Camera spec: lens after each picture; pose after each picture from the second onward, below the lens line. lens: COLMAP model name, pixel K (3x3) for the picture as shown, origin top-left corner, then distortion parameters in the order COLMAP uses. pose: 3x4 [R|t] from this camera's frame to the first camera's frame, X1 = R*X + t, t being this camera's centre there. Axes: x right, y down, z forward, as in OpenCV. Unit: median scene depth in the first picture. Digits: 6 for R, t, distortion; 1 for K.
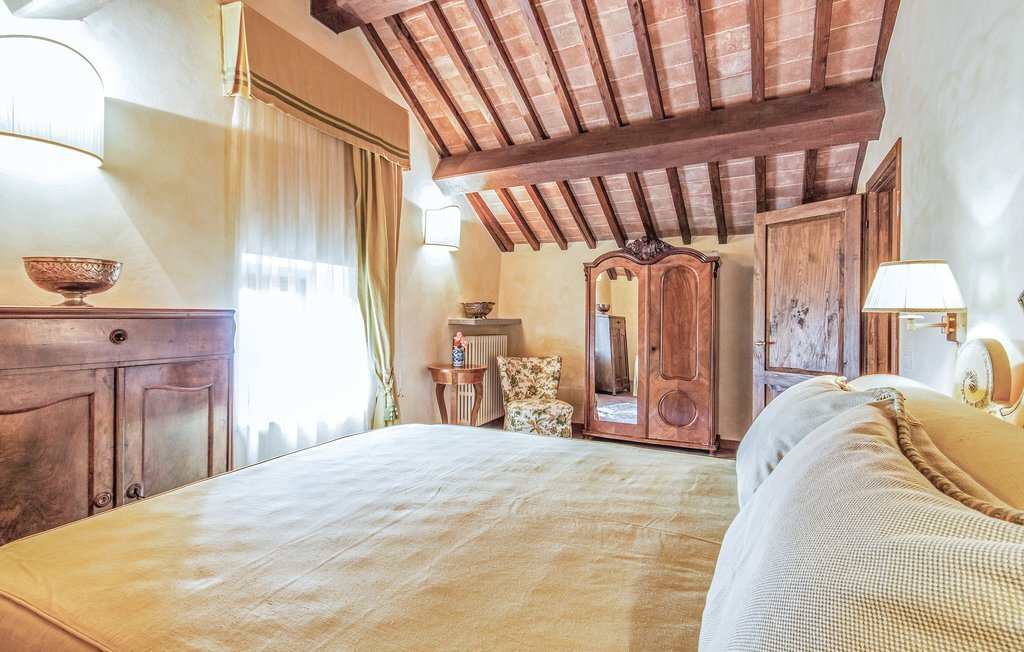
lens RADIAL K [[482.5, 0, 513.5], [0, 482.5, 320.0], [0, 0, 1]] dist [0.010912, -0.000019]
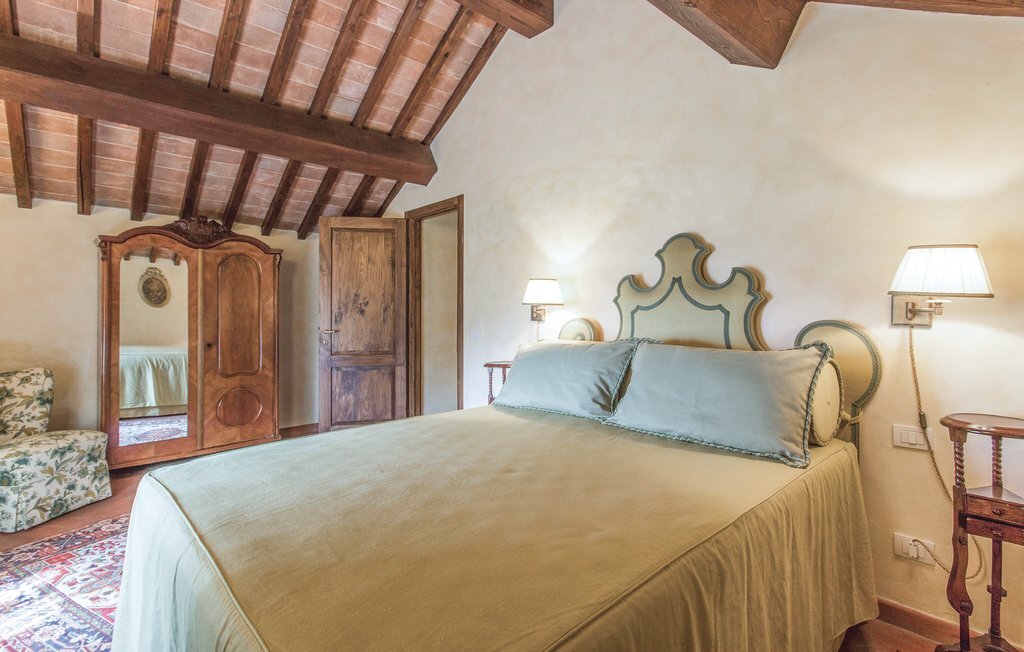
lens RADIAL K [[482.5, 0, 530.3], [0, 482.5, 305.1], [0, 0, 1]] dist [0.010912, -0.000019]
pose [[0.344313, 0.004692, 0.938843, -0.359614], [0.011405, 0.999893, -0.009180, 0.002035], [-0.938786, 0.013868, 0.344223, 0.155674]]
